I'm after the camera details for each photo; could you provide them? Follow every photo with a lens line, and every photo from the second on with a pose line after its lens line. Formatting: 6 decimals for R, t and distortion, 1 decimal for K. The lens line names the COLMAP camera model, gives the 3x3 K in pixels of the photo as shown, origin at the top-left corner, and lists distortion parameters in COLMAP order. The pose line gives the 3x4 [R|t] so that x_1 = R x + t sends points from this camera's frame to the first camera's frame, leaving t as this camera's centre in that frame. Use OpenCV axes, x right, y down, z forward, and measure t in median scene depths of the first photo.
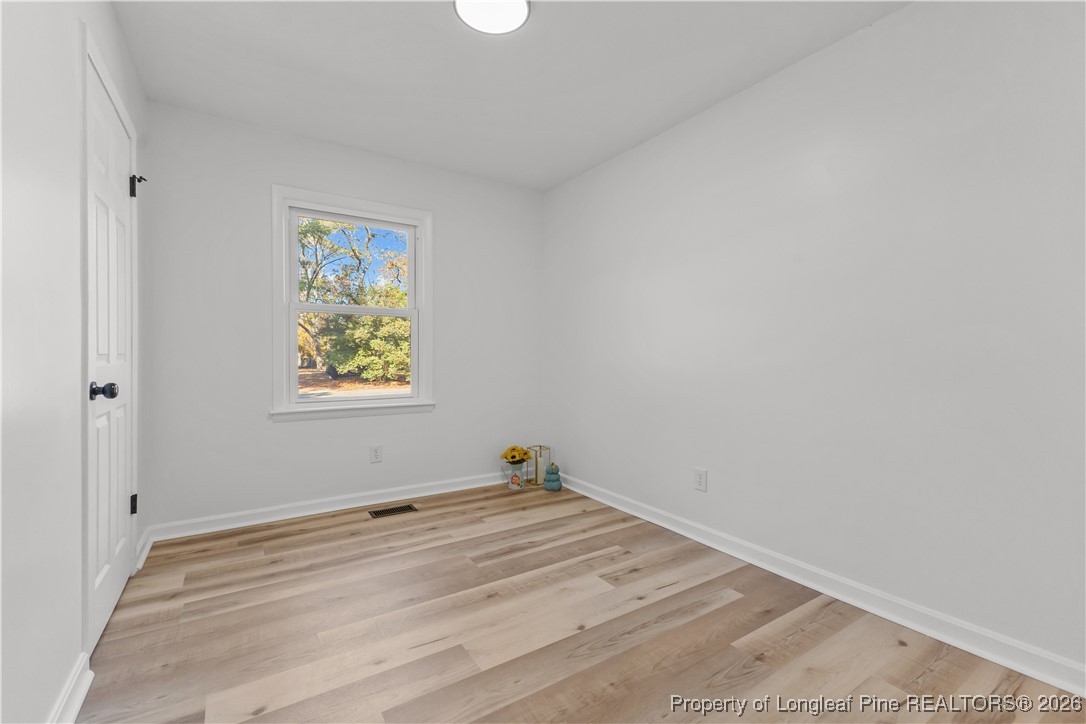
lens RADIAL K [[472.9, 0, 539.0], [0, 472.9, 362.5], [0, 0, 1]] dist [0.003032, -0.001129]
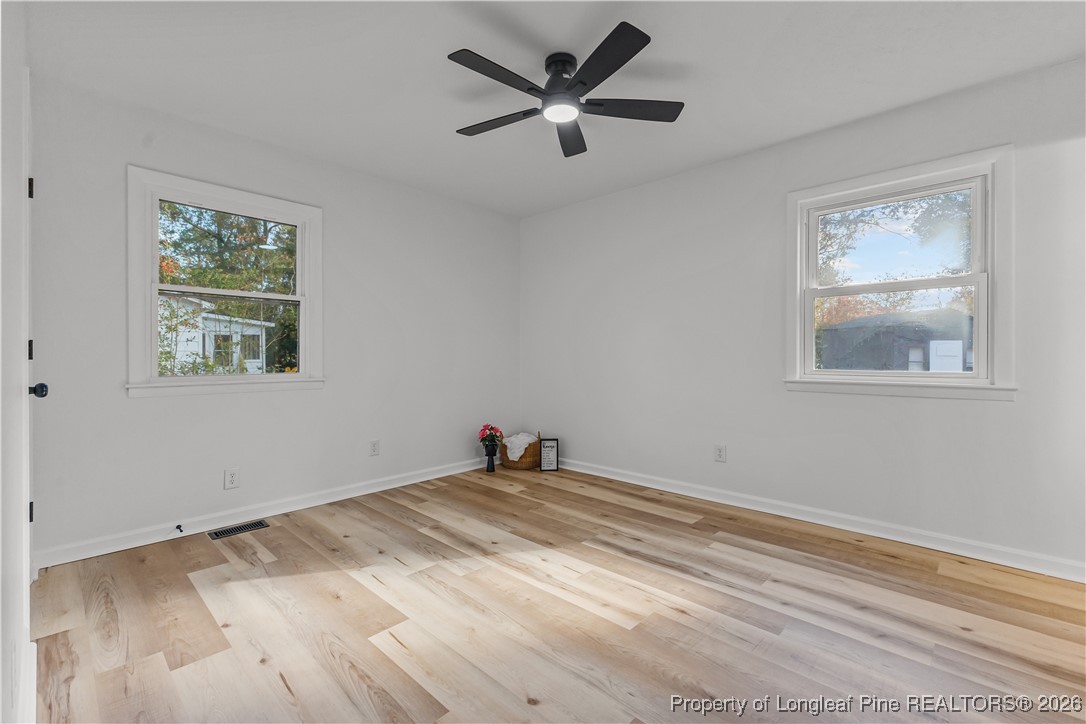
lens RADIAL K [[472.9, 0, 541.2], [0, 472.9, 356.2], [0, 0, 1]] dist [0.003032, -0.001129]
pose [[0.242065, -0.002987, -0.970255, 0.602126], [-0.016876, 0.999831, -0.007289, 0.000025], [0.970113, 0.018139, 0.241974, 0.407219]]
